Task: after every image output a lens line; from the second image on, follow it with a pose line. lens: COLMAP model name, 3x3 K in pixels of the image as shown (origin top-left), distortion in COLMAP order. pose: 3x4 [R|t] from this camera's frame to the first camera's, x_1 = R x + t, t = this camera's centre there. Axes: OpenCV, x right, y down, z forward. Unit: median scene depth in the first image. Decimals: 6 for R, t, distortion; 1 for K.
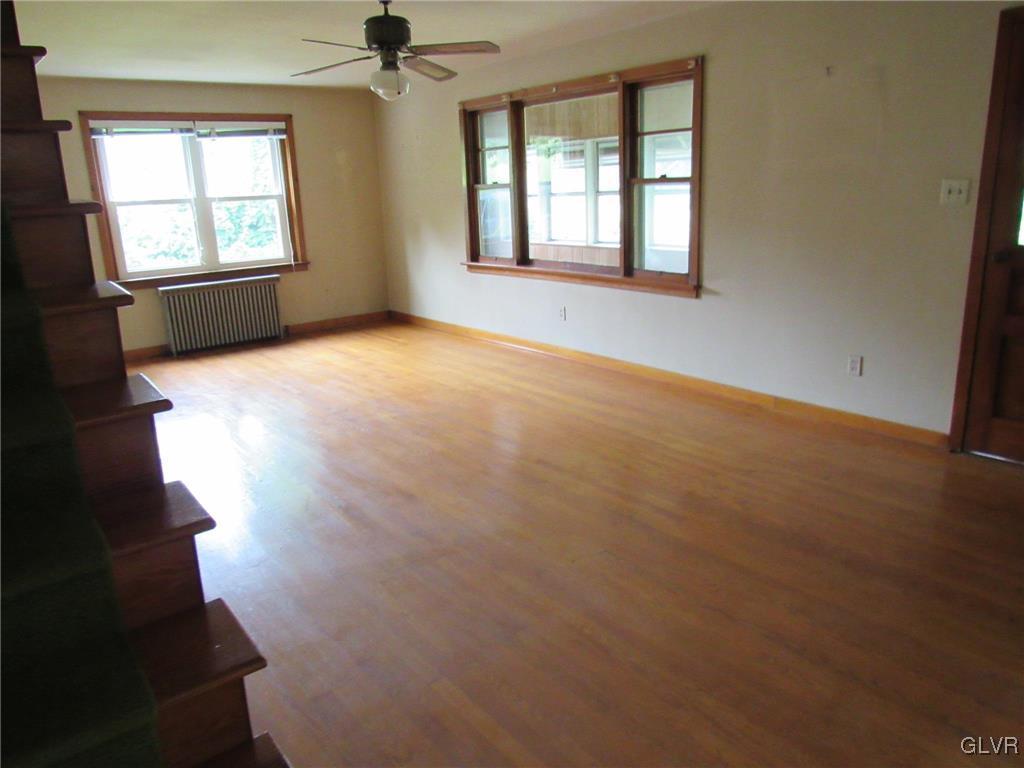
lens RADIAL K [[738.0, 0, 512.0], [0, 738.0, 384.0], [0, 0, 1]] dist [-0.001576, -0.000372]
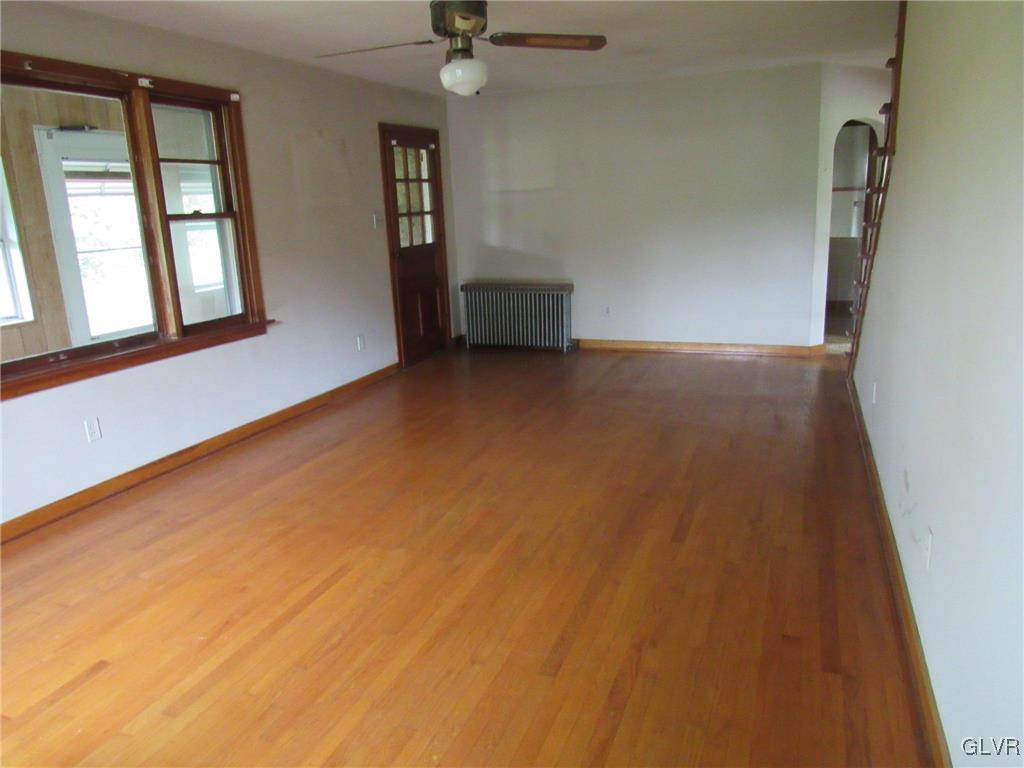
lens RADIAL K [[738.0, 0, 512.0], [0, 738.0, 384.0], [0, 0, 1]] dist [-0.001576, -0.000372]
pose [[-0.500968, -0.155936, 0.851302, -1.069333], [0.273062, 0.904914, 0.326446, -0.396706], [-0.821260, 0.395997, -0.410752, 1.603376]]
